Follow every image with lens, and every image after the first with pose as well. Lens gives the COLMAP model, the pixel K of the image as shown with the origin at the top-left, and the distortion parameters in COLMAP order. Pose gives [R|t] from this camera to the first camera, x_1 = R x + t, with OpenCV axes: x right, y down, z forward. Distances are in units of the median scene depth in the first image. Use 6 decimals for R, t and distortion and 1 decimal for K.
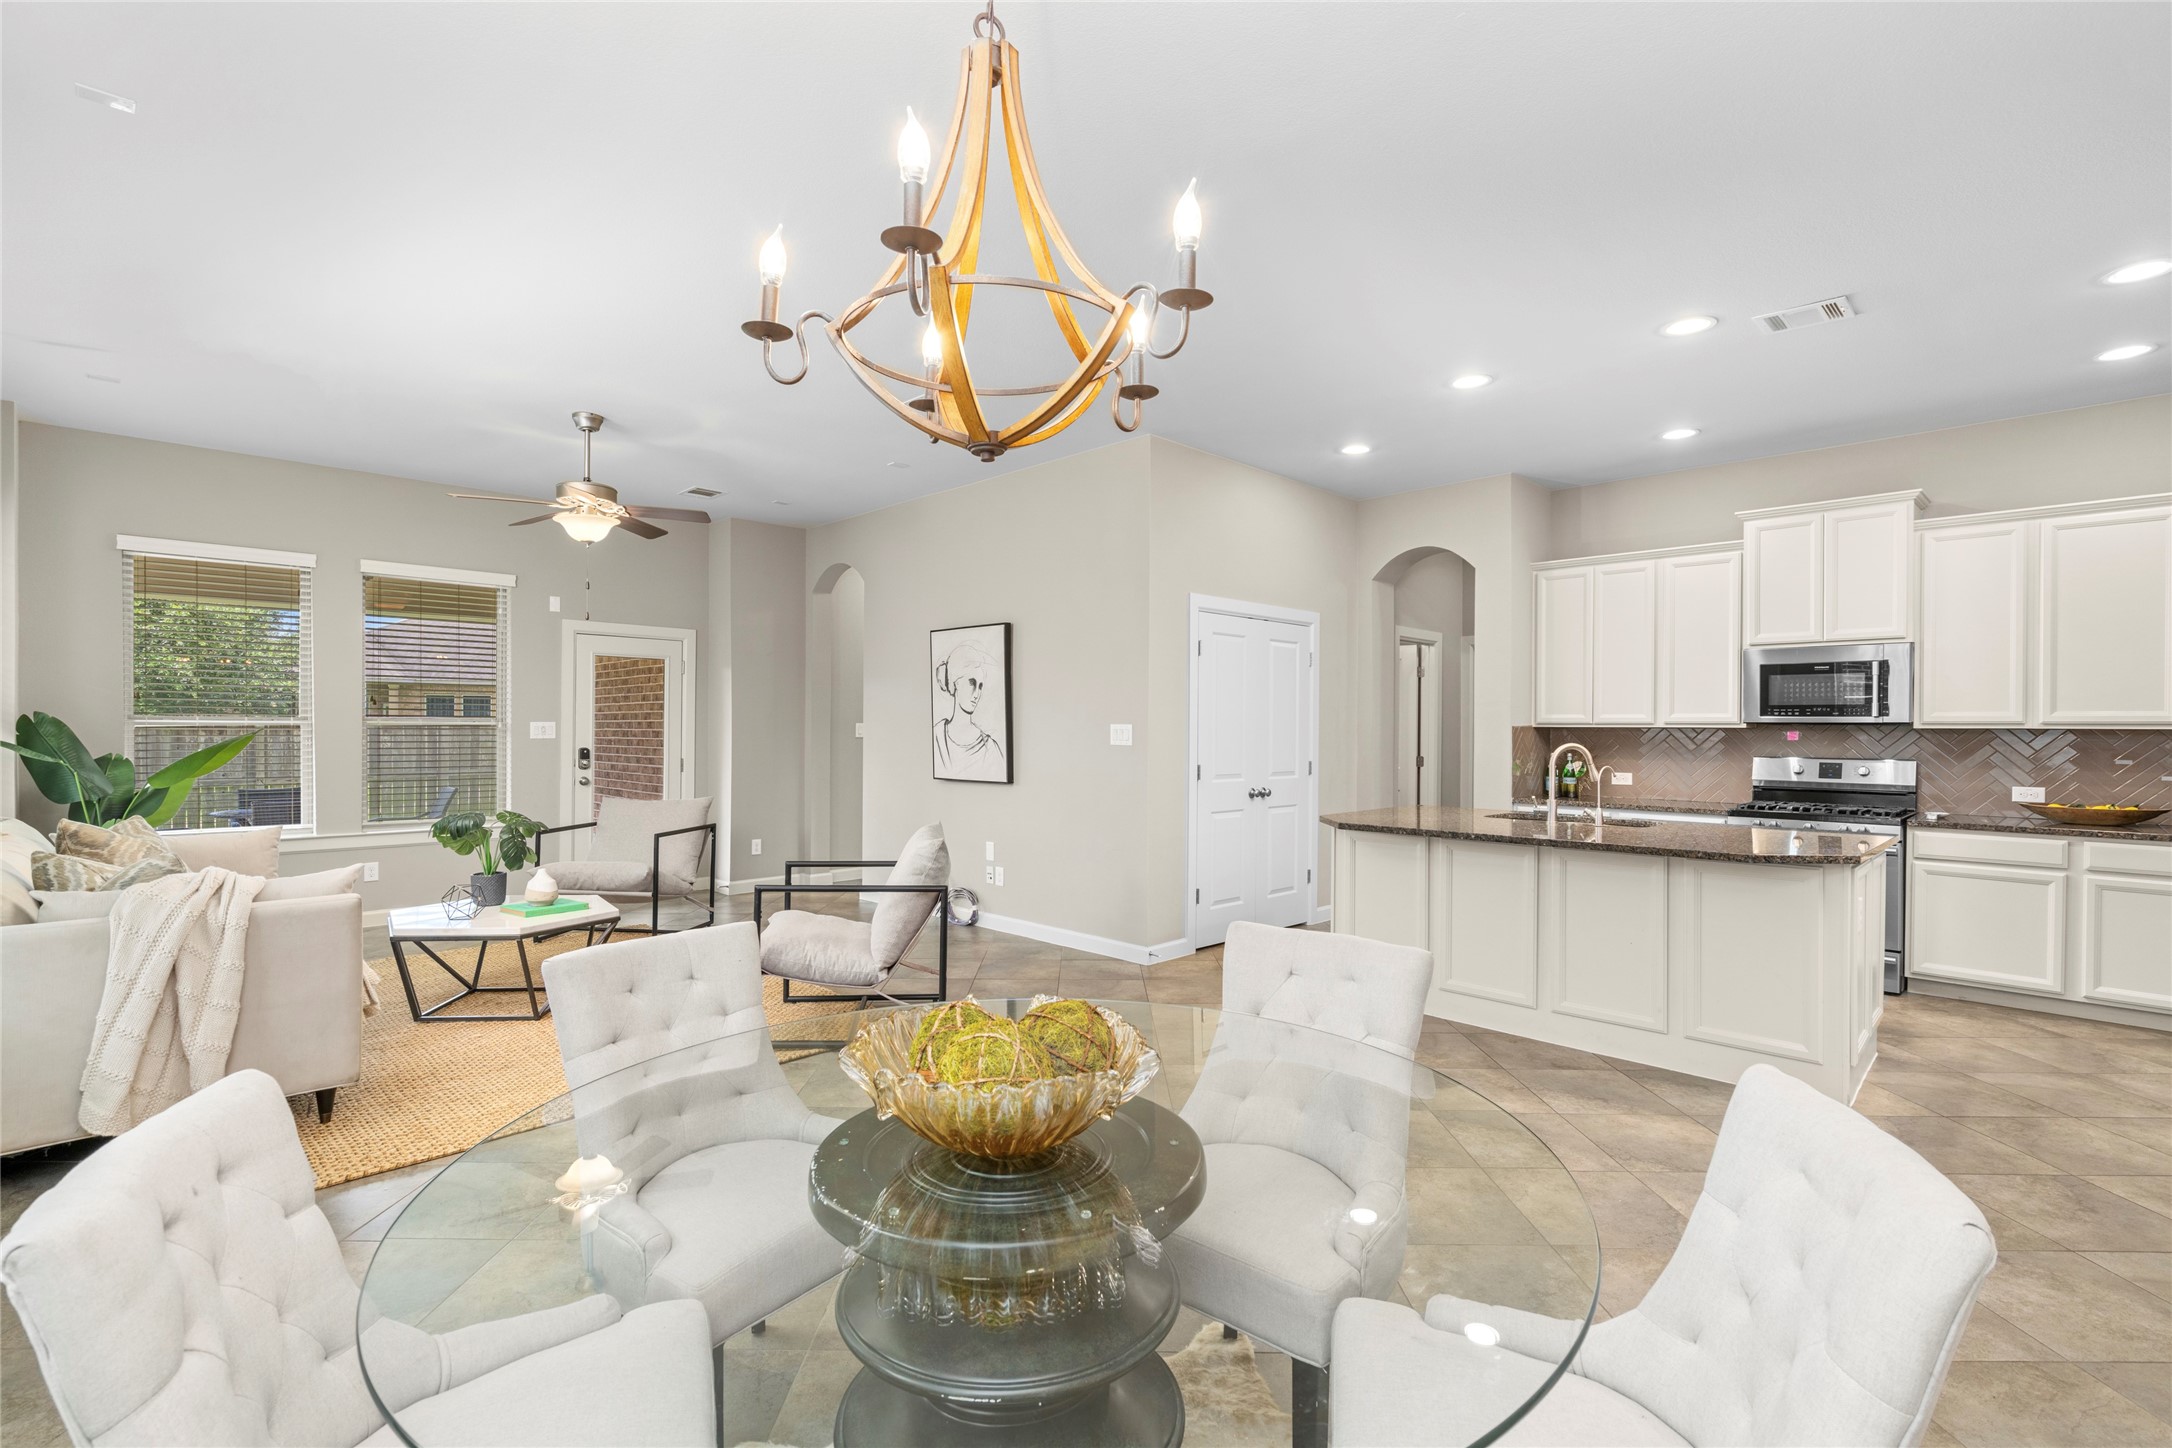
lens RADIAL K [[996.9, 0, 1084.7], [0, 996.9, 727.4], [0, 0, 1]] dist [-0.001435, 0.000433]
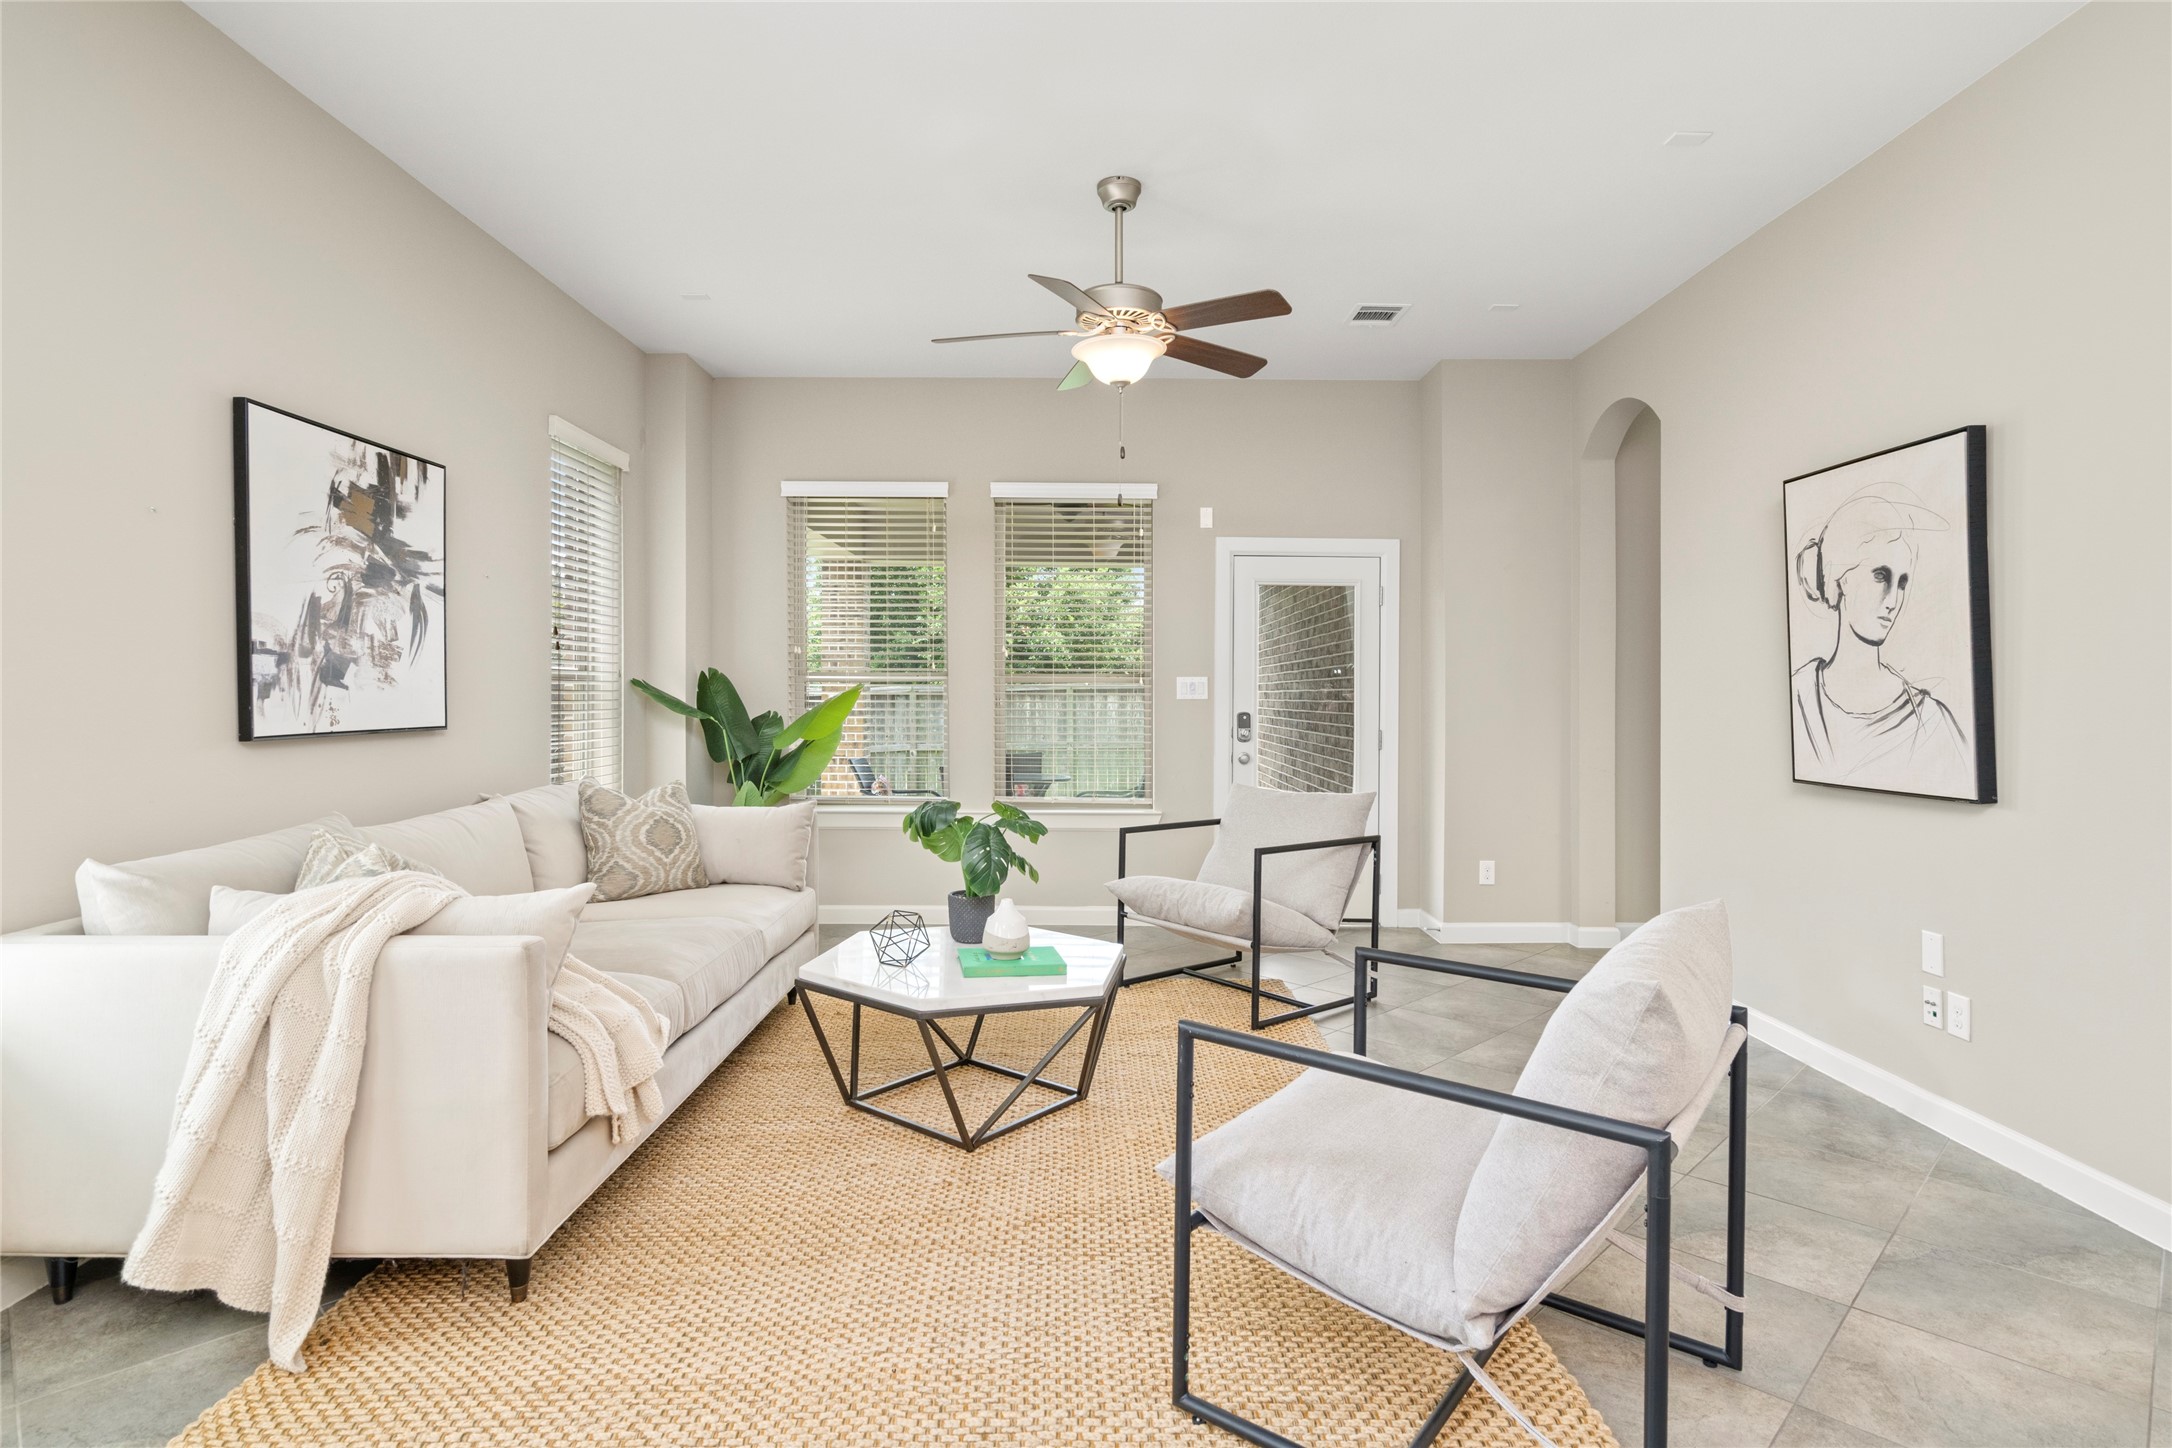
lens RADIAL K [[1129.7, 0, 1087.2], [0, 1129.7, 688.2], [0, 0, 1]] dist [0.005404, 0.001739]
pose [[0.712624, -0.005457, -0.701525, -0.008023], [-0.000462, 0.999966, -0.008249, 0.011085], [0.701546, 0.006203, 0.712597, 0.378585]]
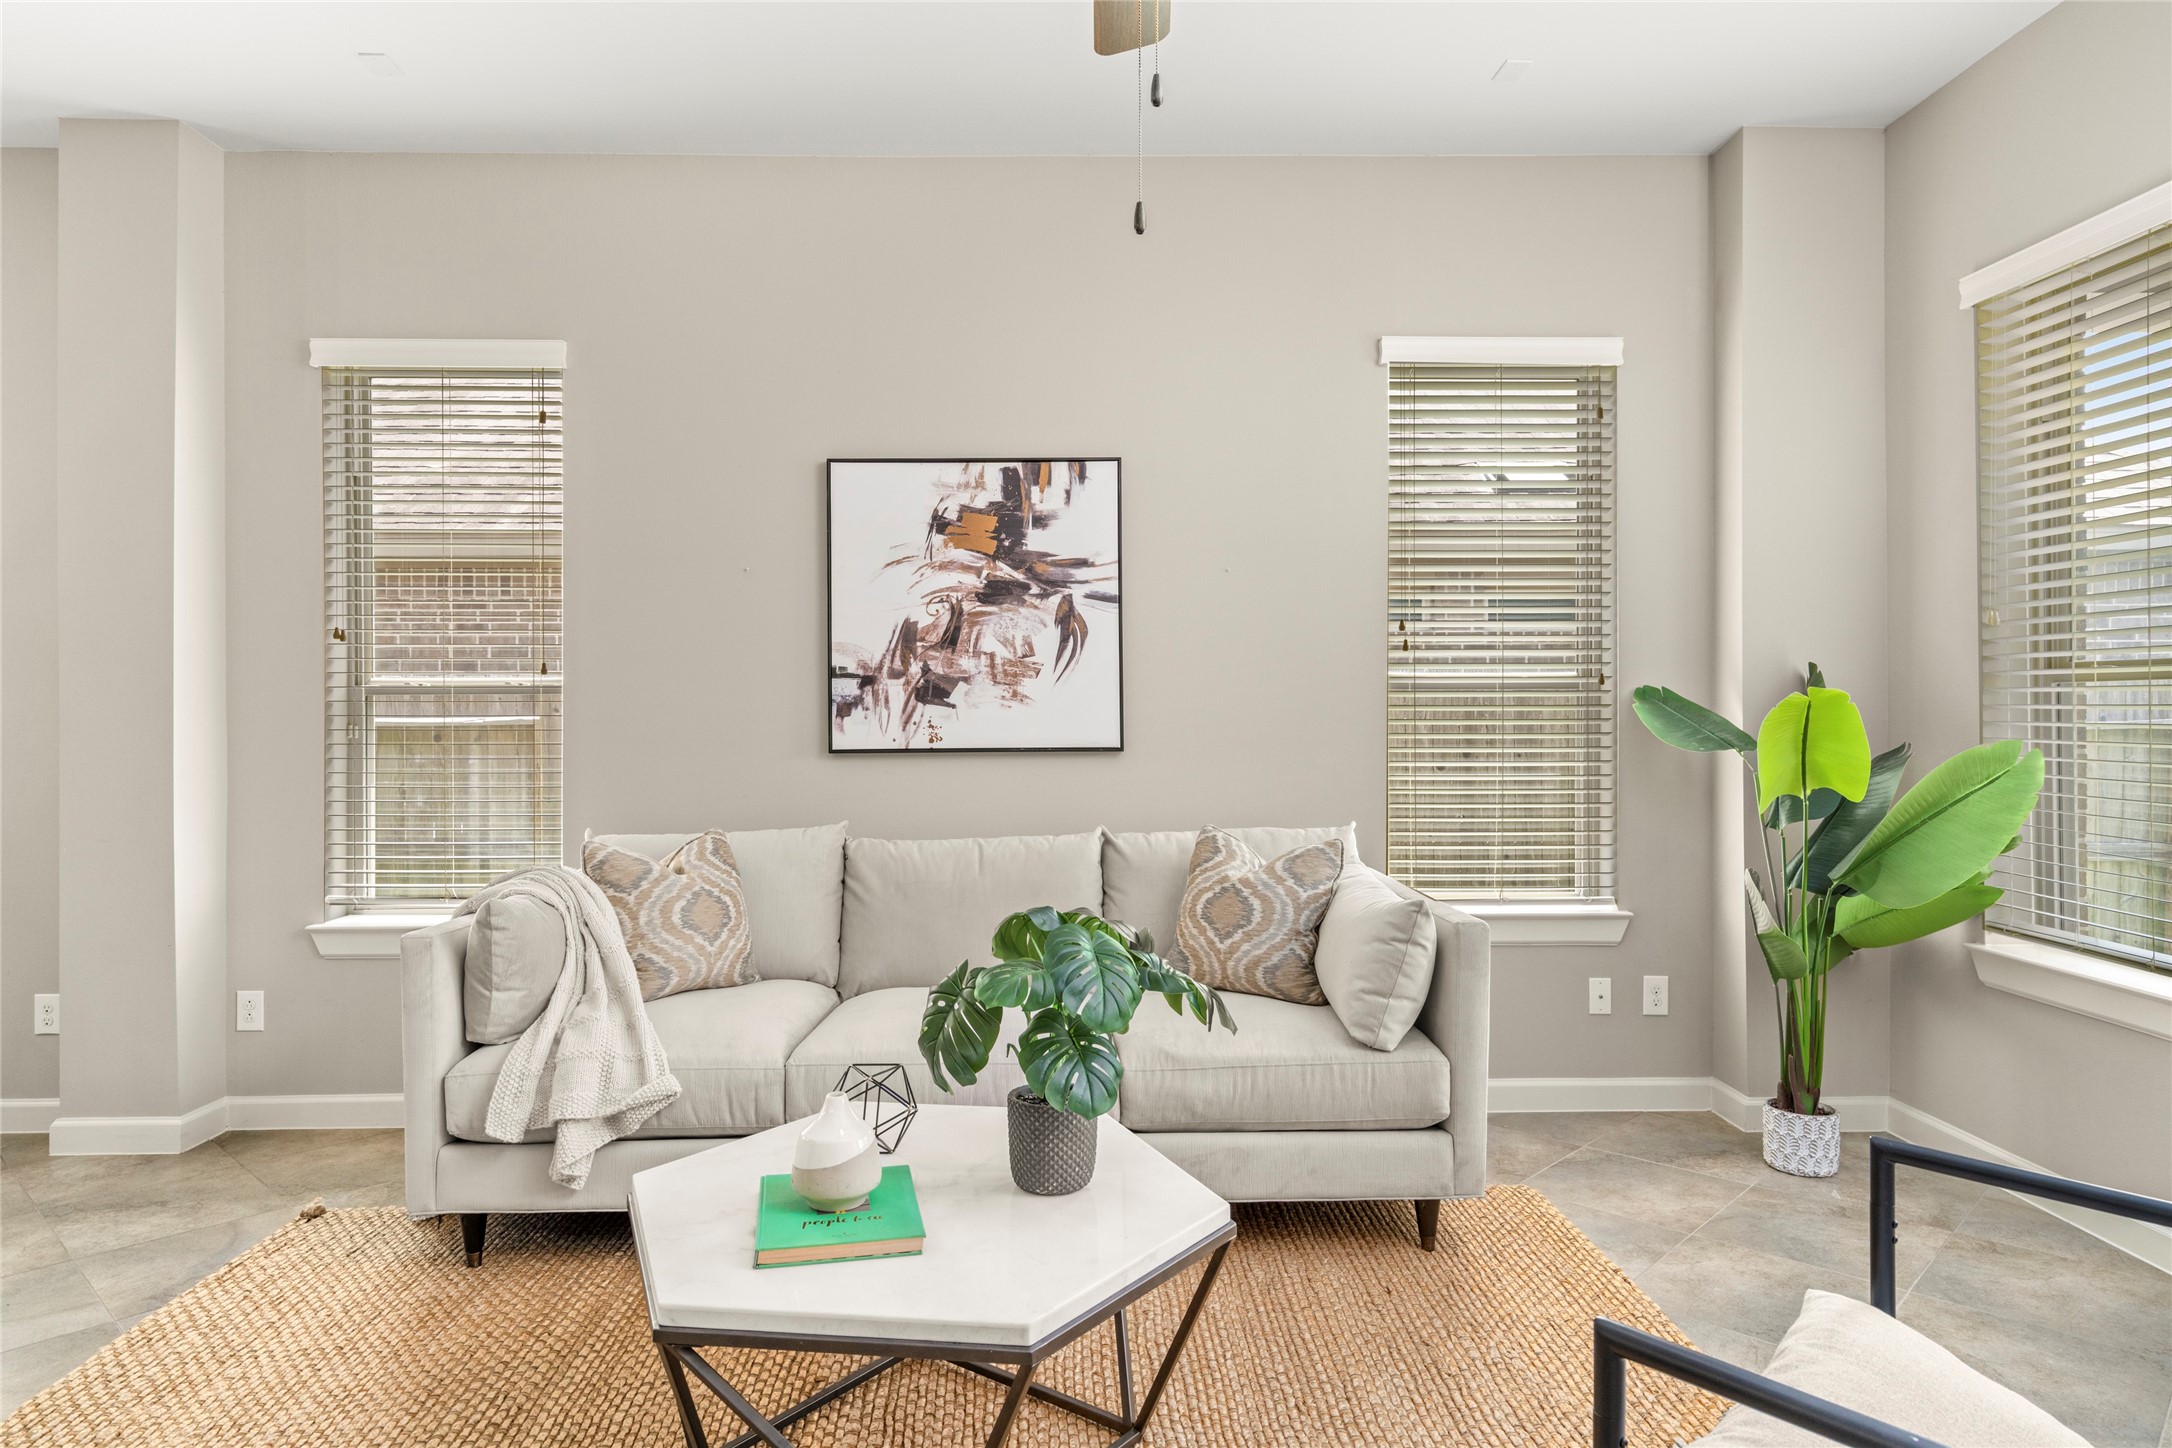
lens RADIAL K [[1339.8, 0, 1079.4], [0, 1339.8, 700.9], [0, 0, 1]] dist [0.006010, -0.001662]
pose [[-0.685130, -0.001273, -0.728420, -0.190044], [0.000687, 0.999997, -0.002394, 0.005879], [0.728421, -0.002140, -0.685127, 0.978061]]
